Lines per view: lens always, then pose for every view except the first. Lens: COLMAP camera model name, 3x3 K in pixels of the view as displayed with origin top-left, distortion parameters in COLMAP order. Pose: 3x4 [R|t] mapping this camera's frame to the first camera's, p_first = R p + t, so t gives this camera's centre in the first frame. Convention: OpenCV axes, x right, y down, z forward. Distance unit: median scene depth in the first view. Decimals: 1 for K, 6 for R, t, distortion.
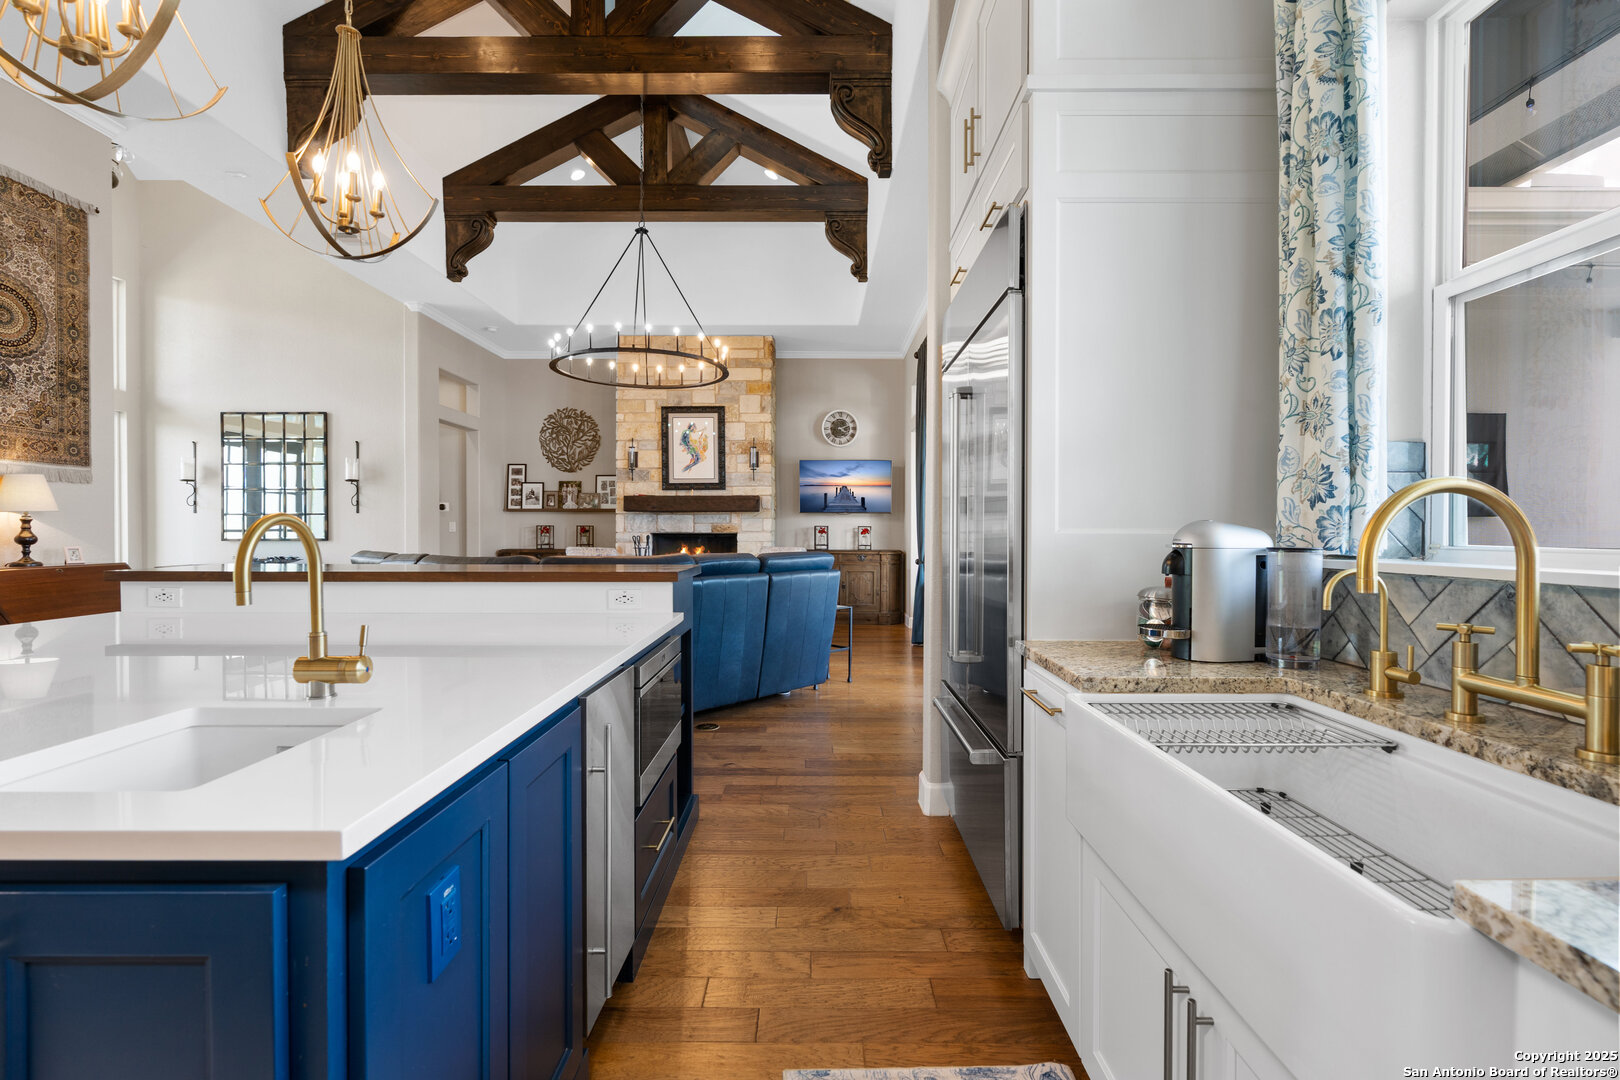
lens RADIAL K [[735.4, 0, 813.0], [0, 735.4, 536.1], [0, 0, 1]] dist [-0.003465, 0.001703]
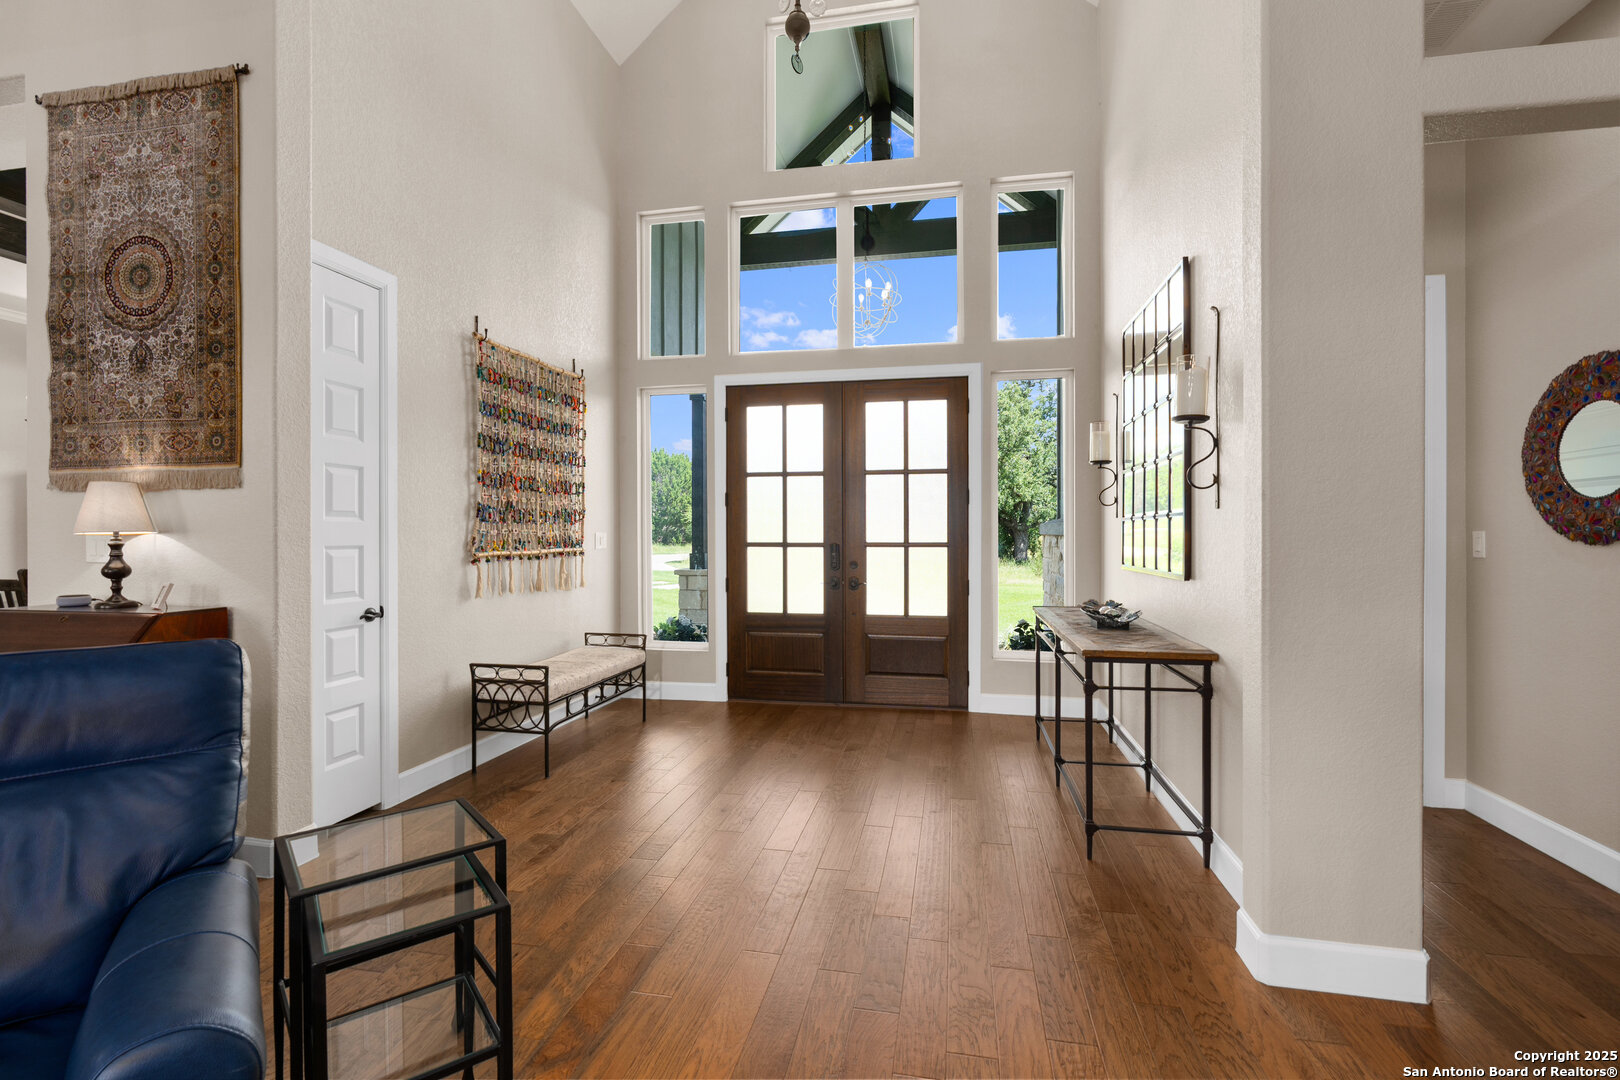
lens RADIAL K [[735.4, 0, 813.0], [0, 735.4, 536.1], [0, 0, 1]] dist [-0.003465, 0.001703]
pose [[-0.195616, -0.000523, -0.980680, -0.460482], [-0.009077, 0.999958, 0.001278, -0.035668], [0.980639, 0.009152, -0.195612, 1.723385]]
